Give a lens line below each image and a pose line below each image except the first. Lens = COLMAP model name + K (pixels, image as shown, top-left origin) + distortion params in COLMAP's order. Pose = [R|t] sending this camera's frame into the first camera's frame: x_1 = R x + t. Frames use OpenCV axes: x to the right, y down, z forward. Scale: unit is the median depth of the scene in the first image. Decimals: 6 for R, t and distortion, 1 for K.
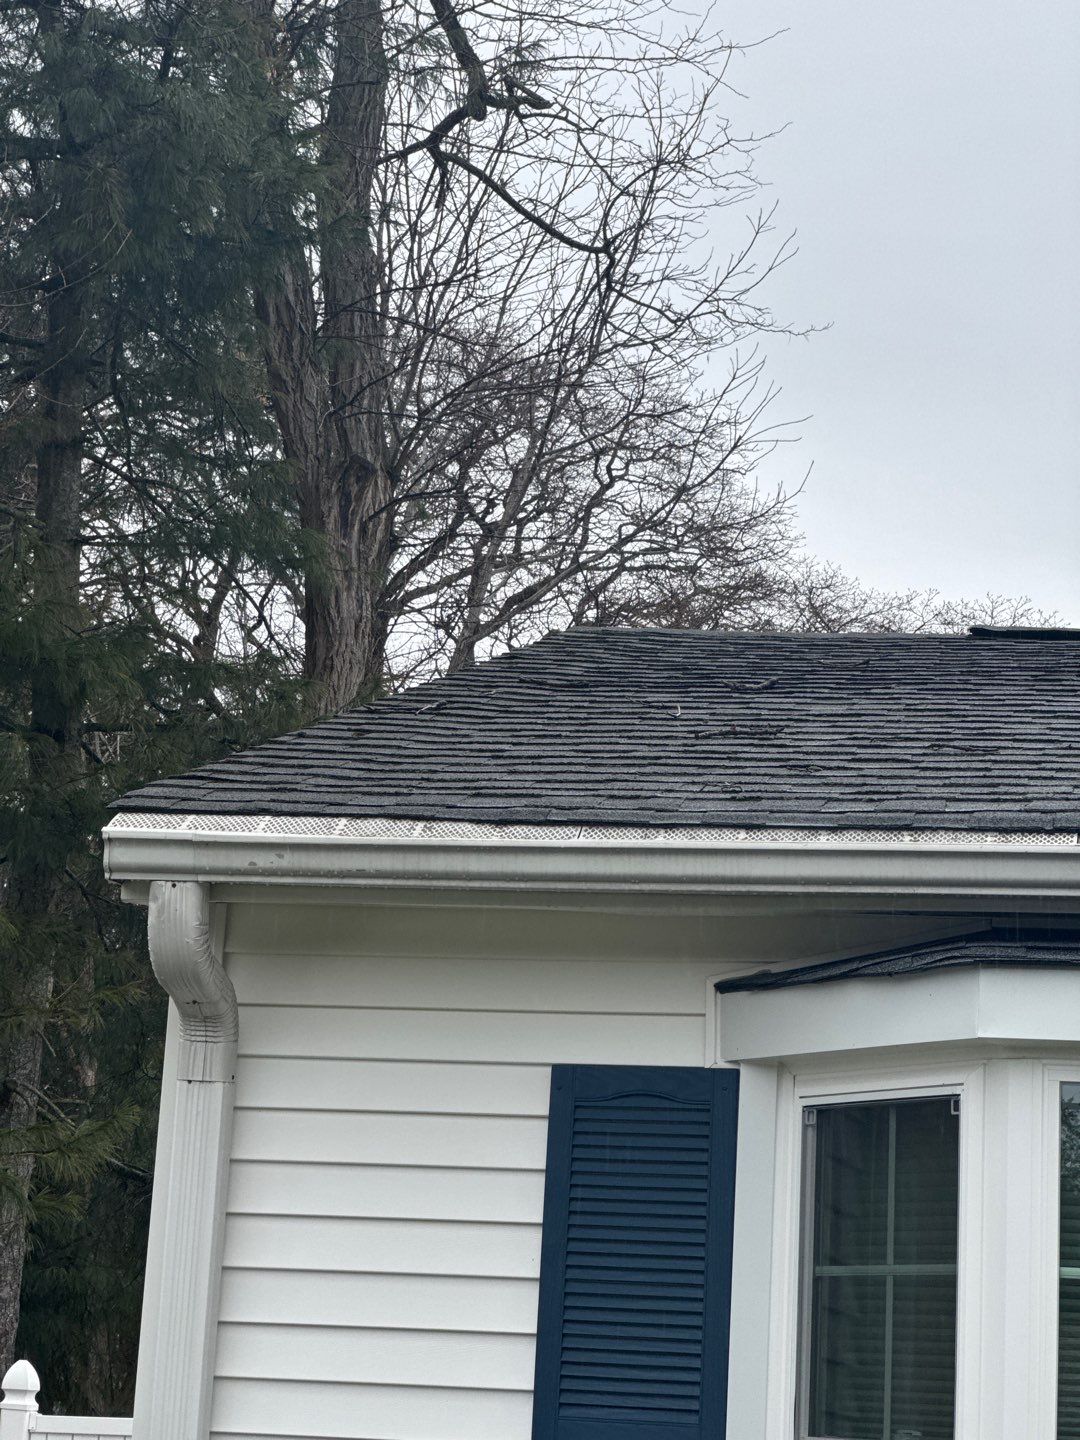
lens RADIAL K [[3039.1, 0, 540.0], [0, 3039.1, 720.0], [0, 0, 1]] dist [-0.050935, 2.166754]
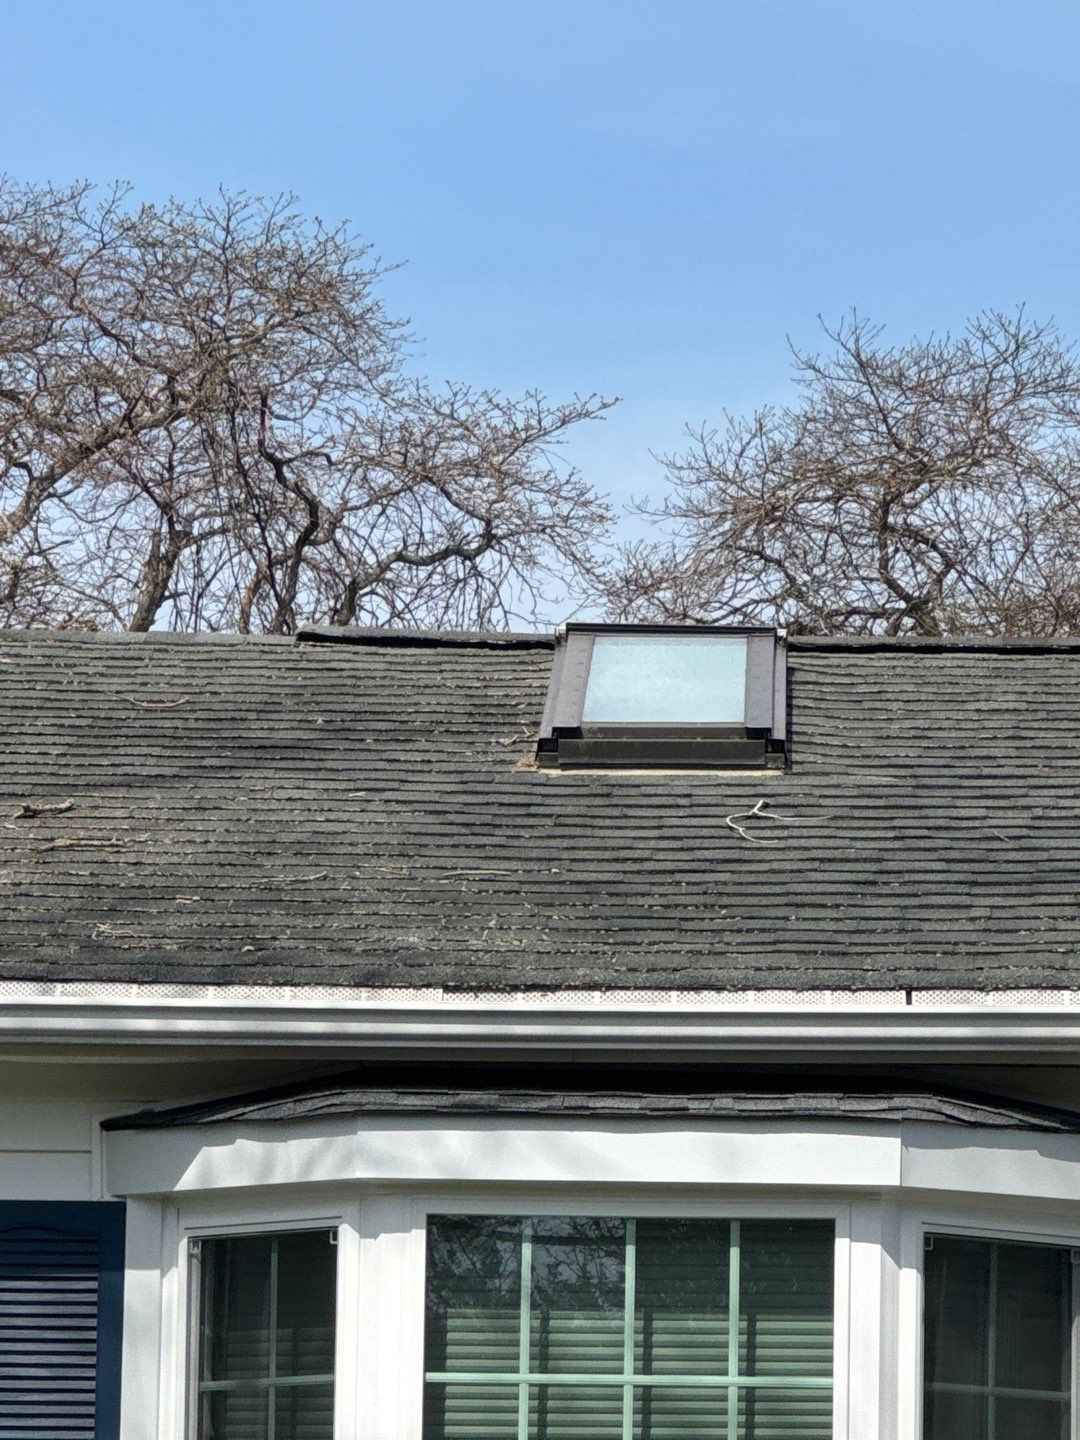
lens RADIAL K [[6919.2, 0, 540.0], [0, 6919.2, 720.0], [0, 0, 1]] dist [-0.491554, -9.889664]
pose [[0.980000, -0.010787, 0.198705, -0.266776], [-0.002682, 0.997723, 0.067391, -0.214020], [-0.198979, -0.066576, 0.977740, -1.356671]]
